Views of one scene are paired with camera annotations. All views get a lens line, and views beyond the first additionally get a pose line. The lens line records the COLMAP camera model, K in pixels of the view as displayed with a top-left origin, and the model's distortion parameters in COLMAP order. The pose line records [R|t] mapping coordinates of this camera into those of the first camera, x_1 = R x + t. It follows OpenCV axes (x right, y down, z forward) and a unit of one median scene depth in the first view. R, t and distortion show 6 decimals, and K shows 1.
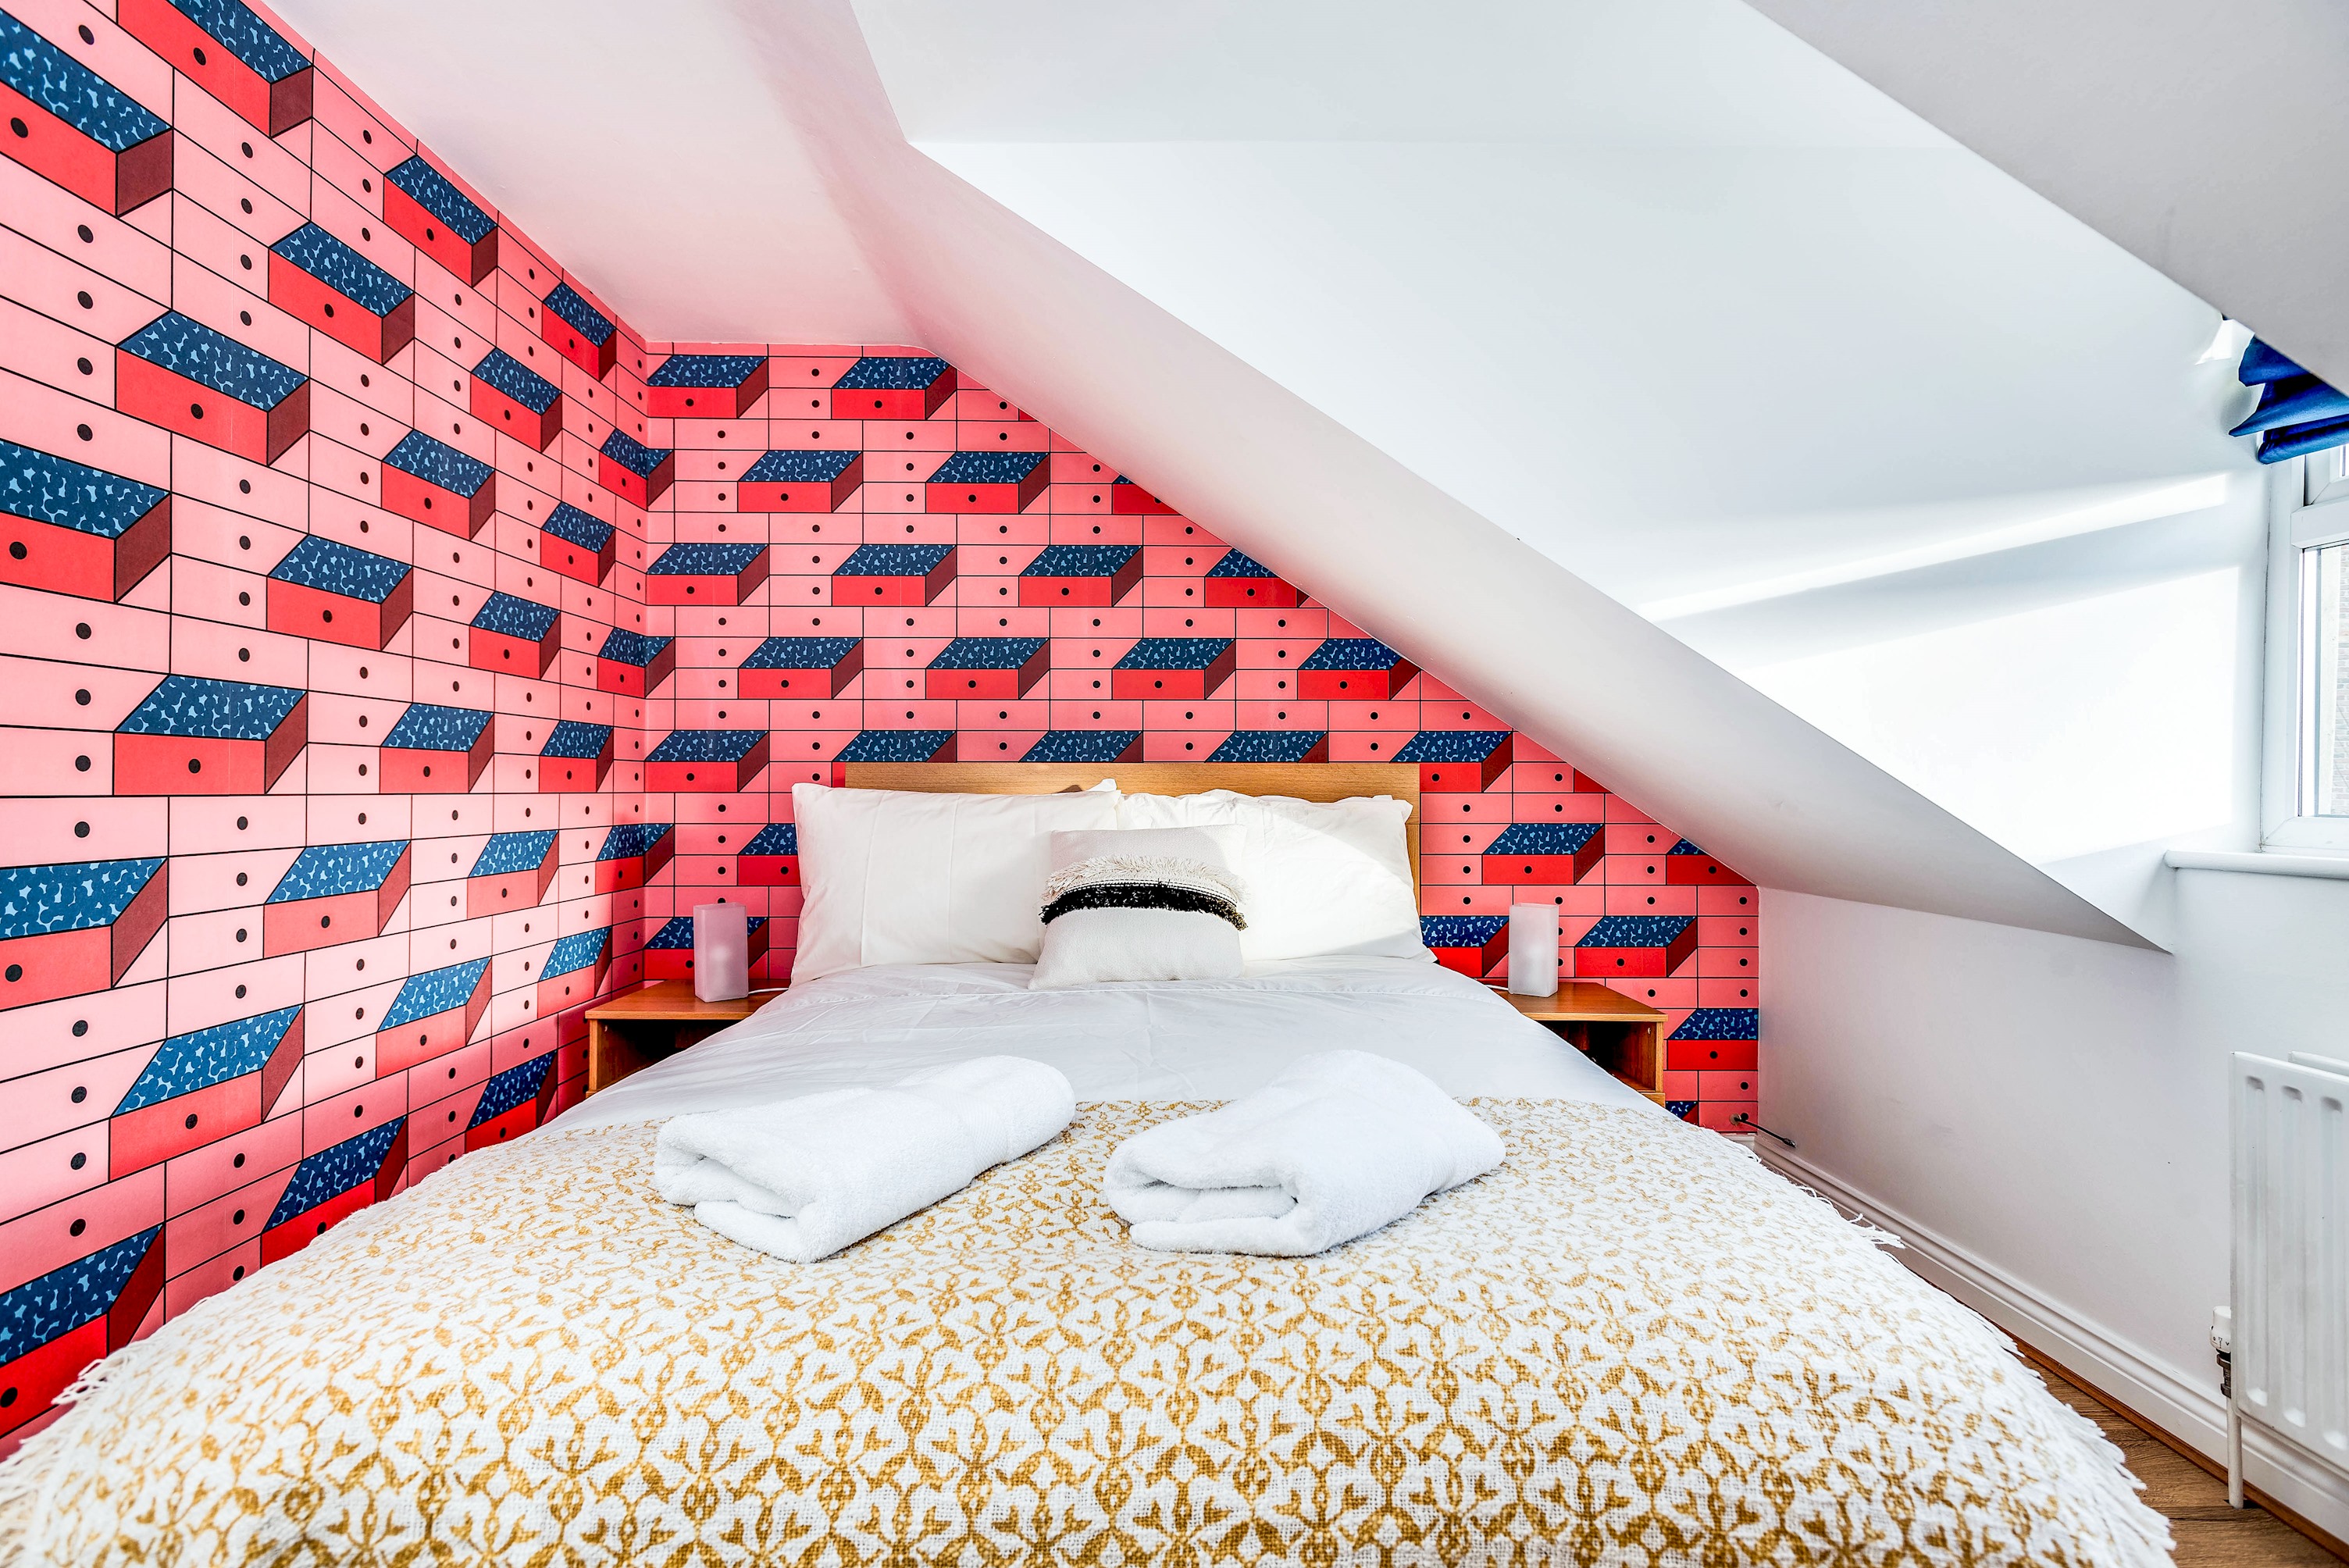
lens RADIAL K [[1091.0, 0, 1174.5], [0, 1091.0, 784.0], [0, 0, 1]] dist [0.003220, 0.000148]
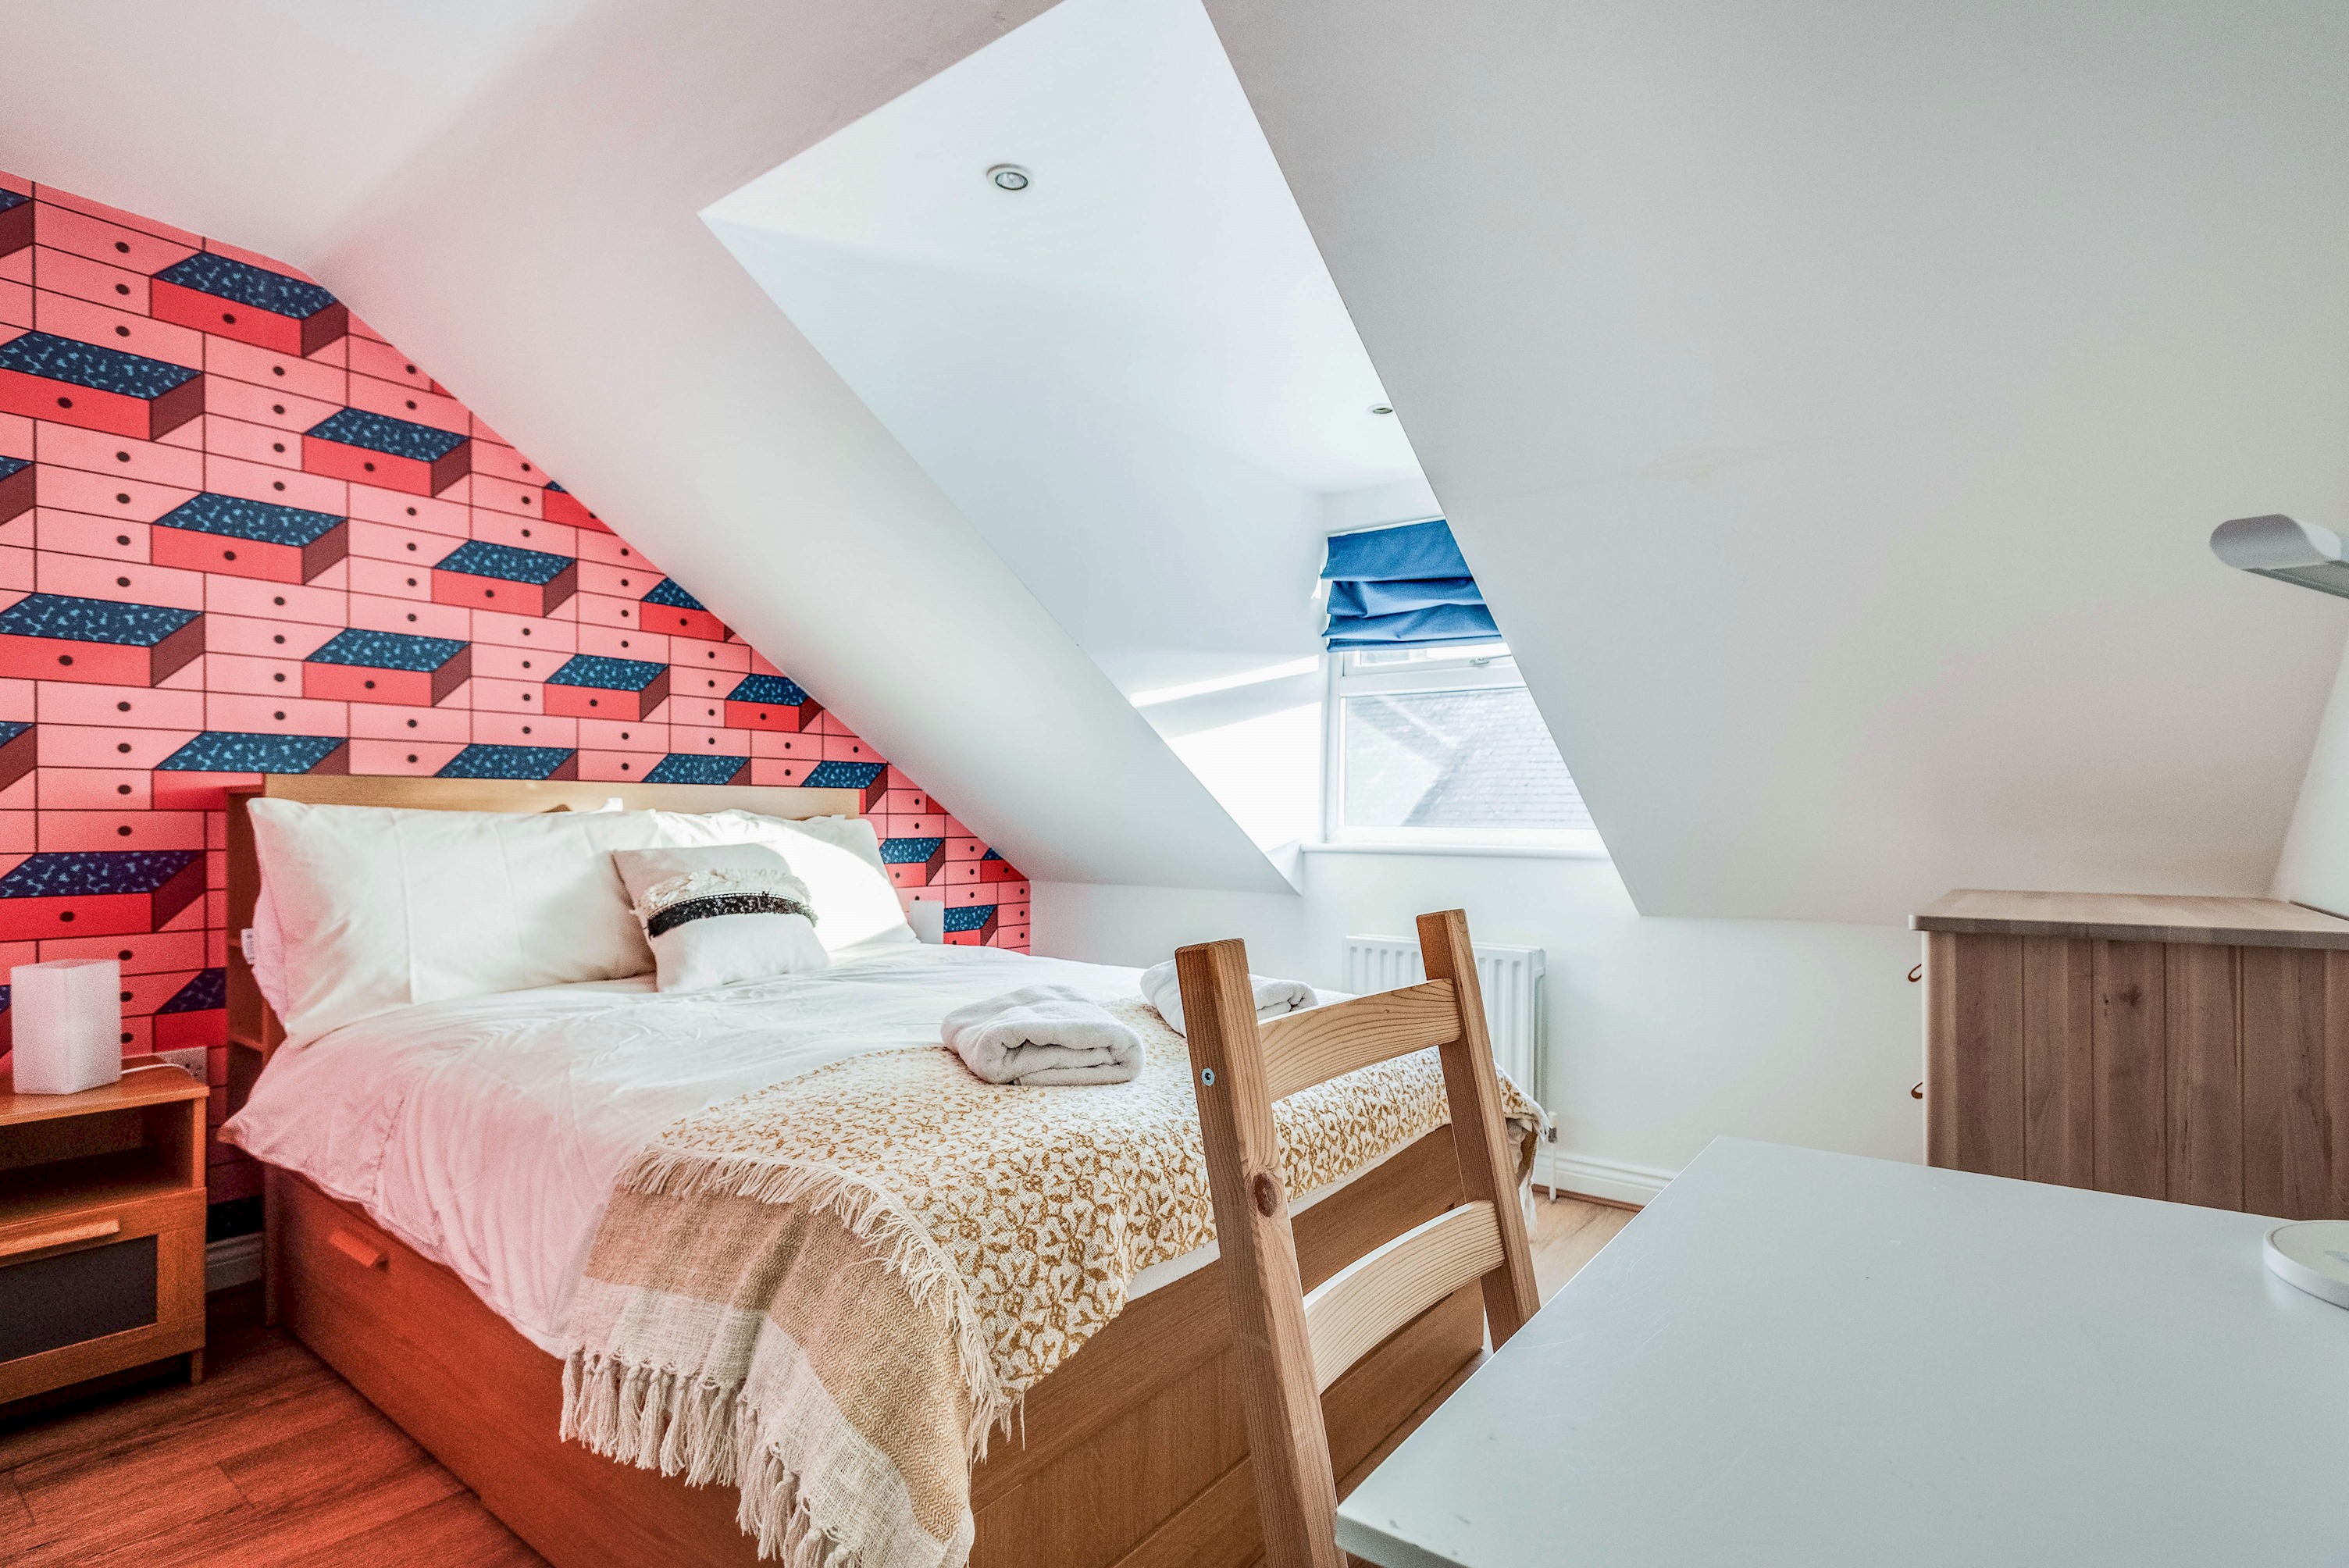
lens RADIAL K [[1130.6, 0, 1174.8], [0, 1130.6, 814.3], [0, 0, 1]] dist [0.000942, -0.000176]
pose [[0.618275, 0.003193, 0.785955, -0.494189], [-0.008658, 0.999959, 0.002748, 0.002435], [-0.785914, -0.008504, 0.618277, -0.046655]]
